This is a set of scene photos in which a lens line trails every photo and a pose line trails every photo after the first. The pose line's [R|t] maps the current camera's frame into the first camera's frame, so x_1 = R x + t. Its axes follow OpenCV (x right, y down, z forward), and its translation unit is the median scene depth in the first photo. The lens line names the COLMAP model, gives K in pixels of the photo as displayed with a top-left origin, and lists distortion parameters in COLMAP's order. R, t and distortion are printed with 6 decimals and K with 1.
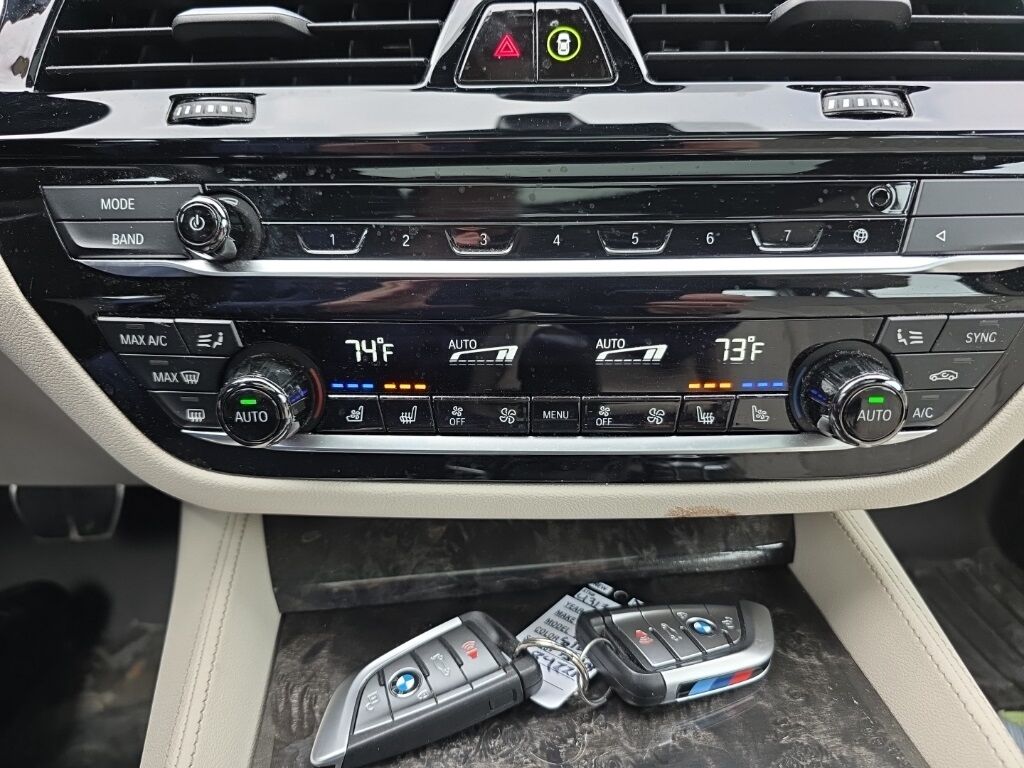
lens RADIAL K [[689.8, 0, 512.0], [0, 689.8, 384.0], [0, 0, 1]] dist [0.001091, -0.032641]
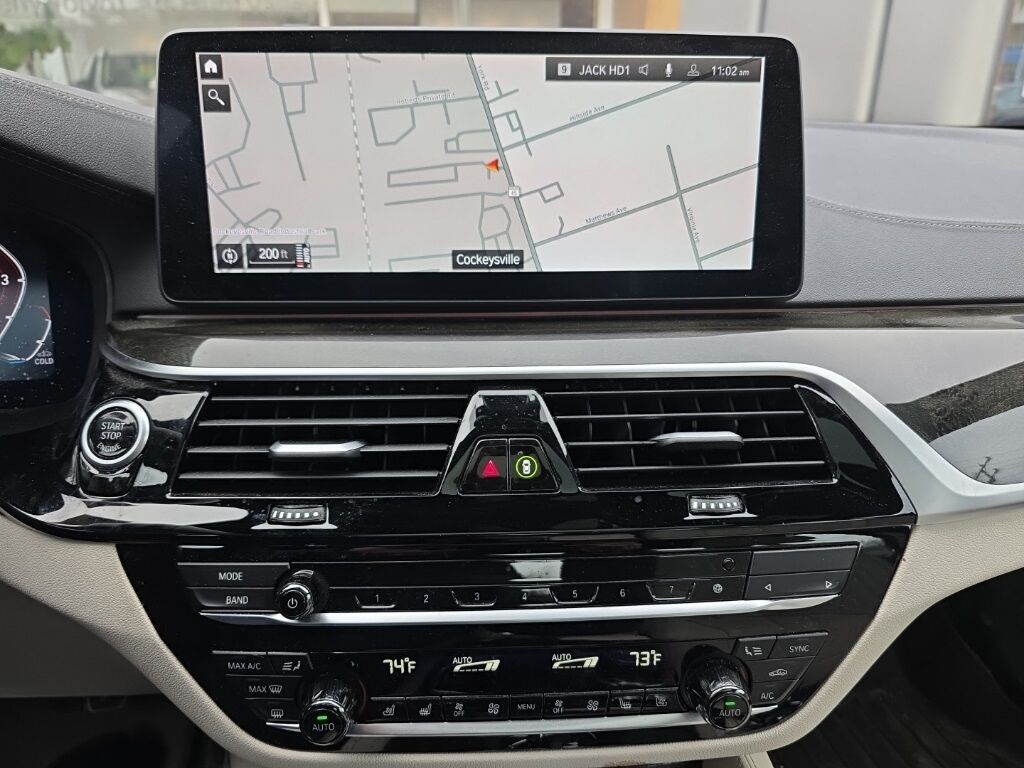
lens RADIAL K [[676.8, 0, 512.0], [0, 676.8, 384.0], [0, 0, 1]] dist [-0.001525, -0.024384]
pose [[0.998123, -0.011208, 0.060202, -0.046224], [0.018403, 0.992563, -0.120333, -0.473103], [-0.058406, 0.121215, 0.990906, -0.525746]]
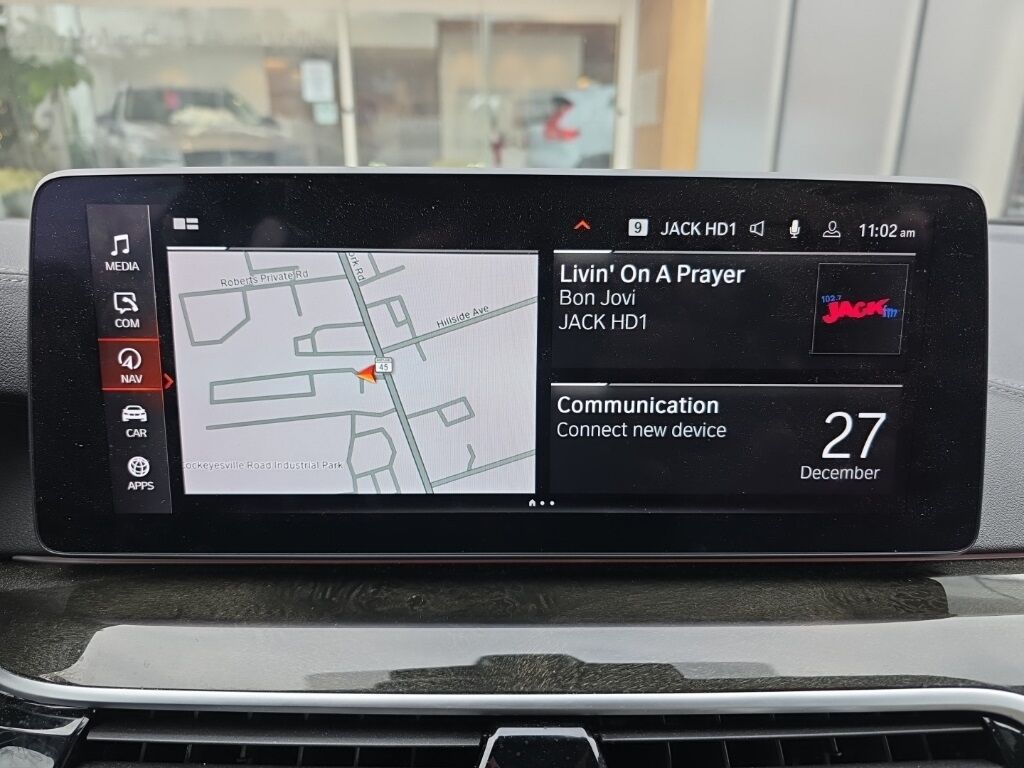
lens RADIAL K [[679.5, 0, 504.7], [0, 679.5, 379.8], [0, 0, 1]] dist [-0.004744, -0.022225]
pose [[0.999405, 0.007561, 0.033641, -0.055695], [-0.001804, 0.985791, -0.167966, -0.985468], [-0.034433, 0.167805, 0.985219, -0.050468]]
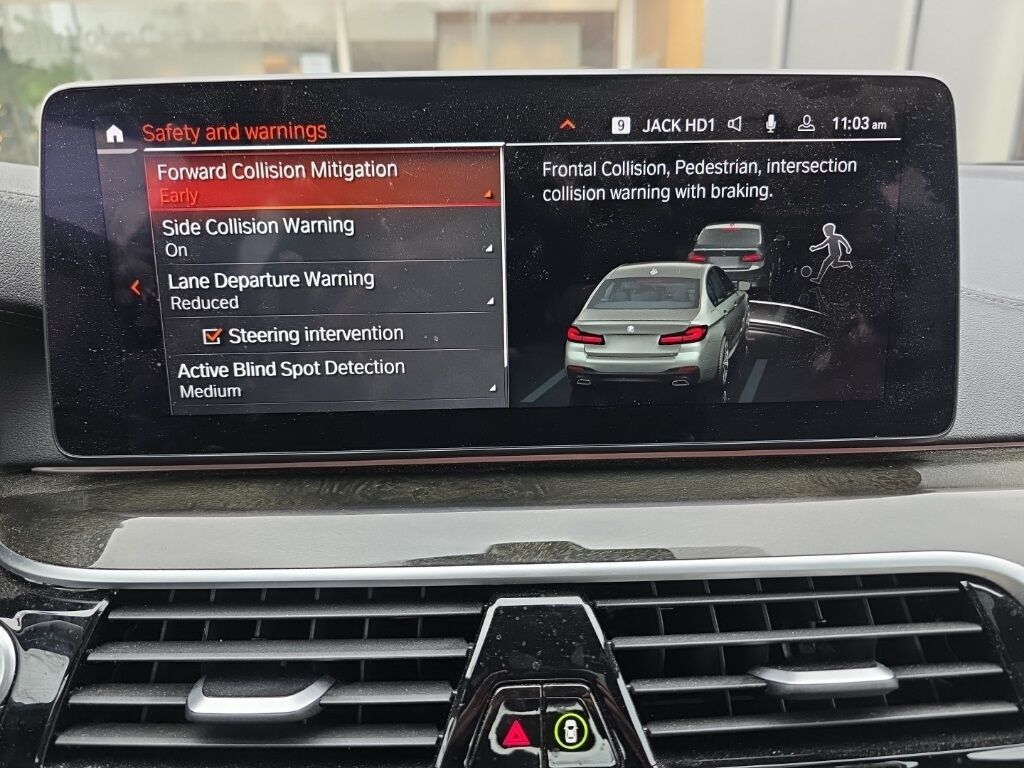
lens RADIAL K [[676.8, 0, 512.0], [0, 676.8, 384.0], [0, 0, 1]] dist [-0.001525, -0.024384]
pose [[0.999286, -0.017872, 0.033283, -0.035679], [0.022760, 0.987996, -0.152791, -0.815377], [-0.030153, 0.153440, 0.987698, -0.073371]]
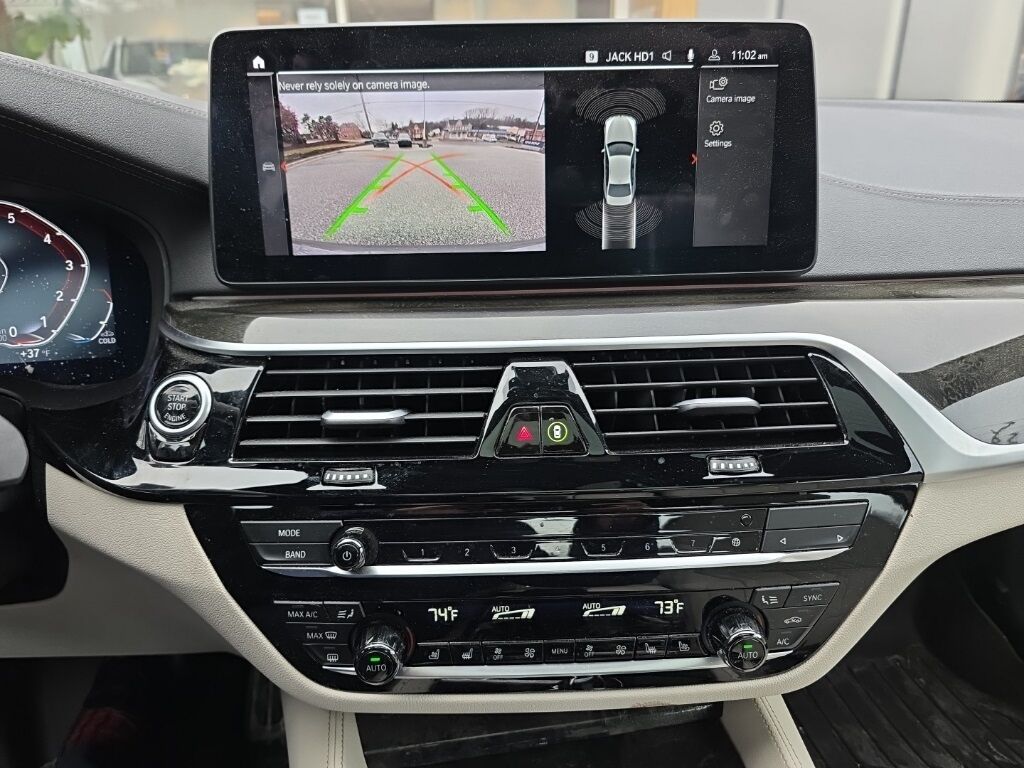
lens RADIAL K [[675.0, 0, 515.7], [0, 675.0, 382.7], [0, 0, 1]] dist [0.003706, -0.030937]
pose [[0.999071, -0.023356, 0.036221, -0.081505], [0.026718, 0.995089, -0.095308, -0.436547], [-0.033817, 0.096187, 0.994789, -0.635497]]
